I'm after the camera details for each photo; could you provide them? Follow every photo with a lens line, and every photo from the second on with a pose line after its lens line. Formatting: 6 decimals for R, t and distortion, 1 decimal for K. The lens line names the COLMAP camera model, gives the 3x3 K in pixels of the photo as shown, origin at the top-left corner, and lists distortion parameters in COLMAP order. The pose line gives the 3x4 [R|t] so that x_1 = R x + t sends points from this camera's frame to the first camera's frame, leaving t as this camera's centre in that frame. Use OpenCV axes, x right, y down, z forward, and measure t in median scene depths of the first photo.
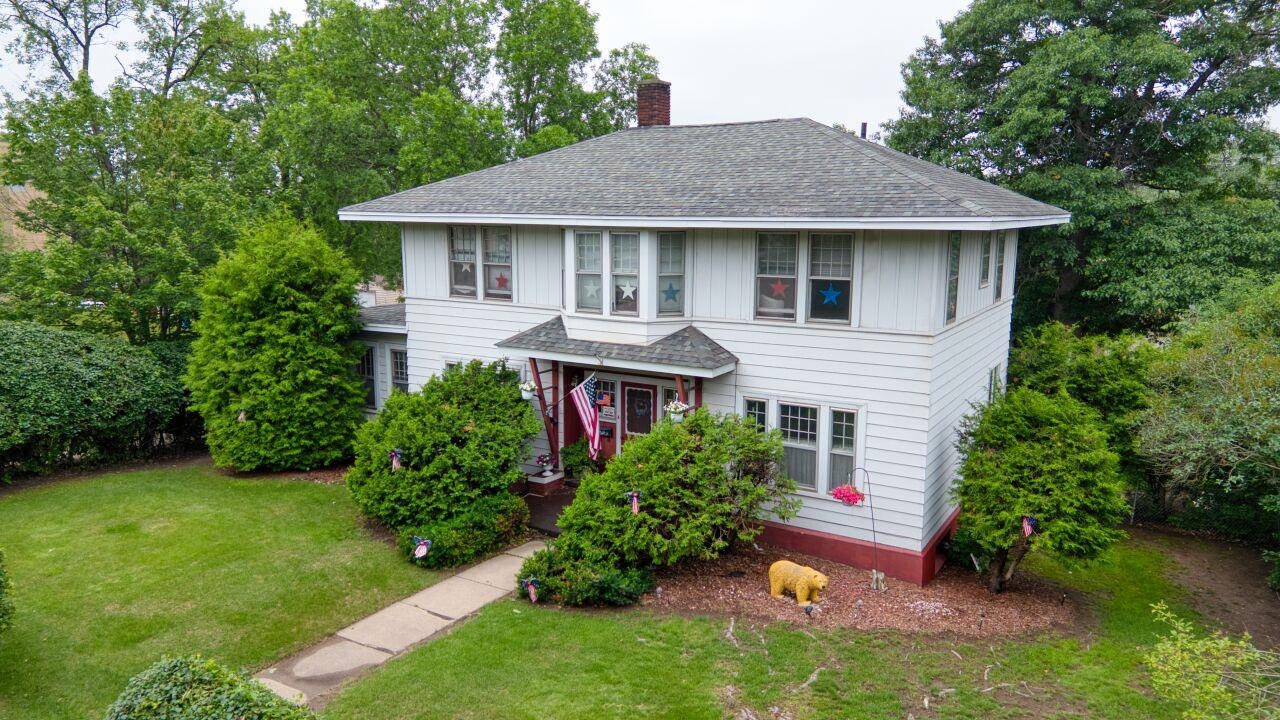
lens RADIAL K [[887.7, 0, 636.8], [0, 887.7, 356.5], [0, 0, 1]] dist [0.074429, -0.067067]
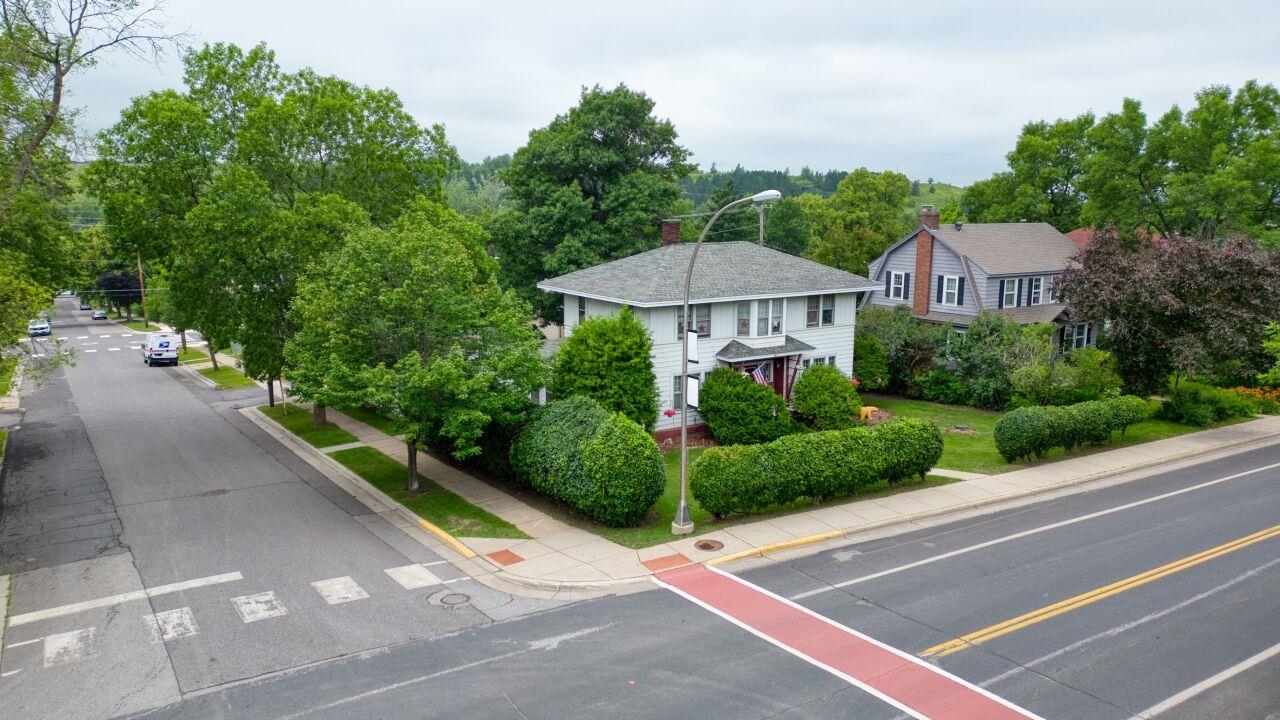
lens RADIAL K [[870.8, 0, 621.7], [0, 870.8, 349.9], [0, 0, 1]] dist [-0.003138, -0.002708]
pose [[0.456198, -0.151824, 0.876831, -2.237886], [0.145652, 0.984790, 0.094738, -0.284669], [-0.877877, 0.084493, 0.471373, 0.285156]]
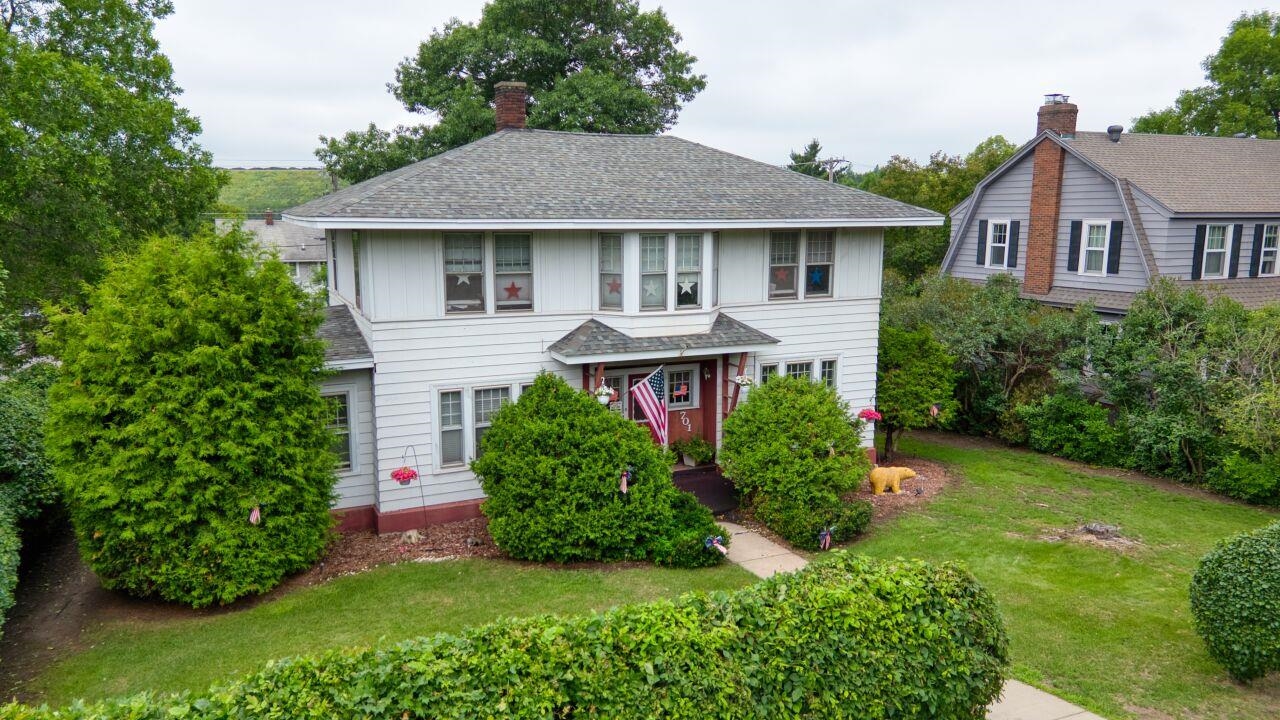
lens RADIAL K [[887.7, 0, 636.8], [0, 887.7, 356.5], [0, 0, 1]] dist [0.074429, -0.067067]
pose [[0.567810, -0.136899, 0.811696, -0.971082], [0.133498, 0.988334, 0.073304, -0.078298], [-0.812262, 0.066737, 0.579462, 0.417079]]
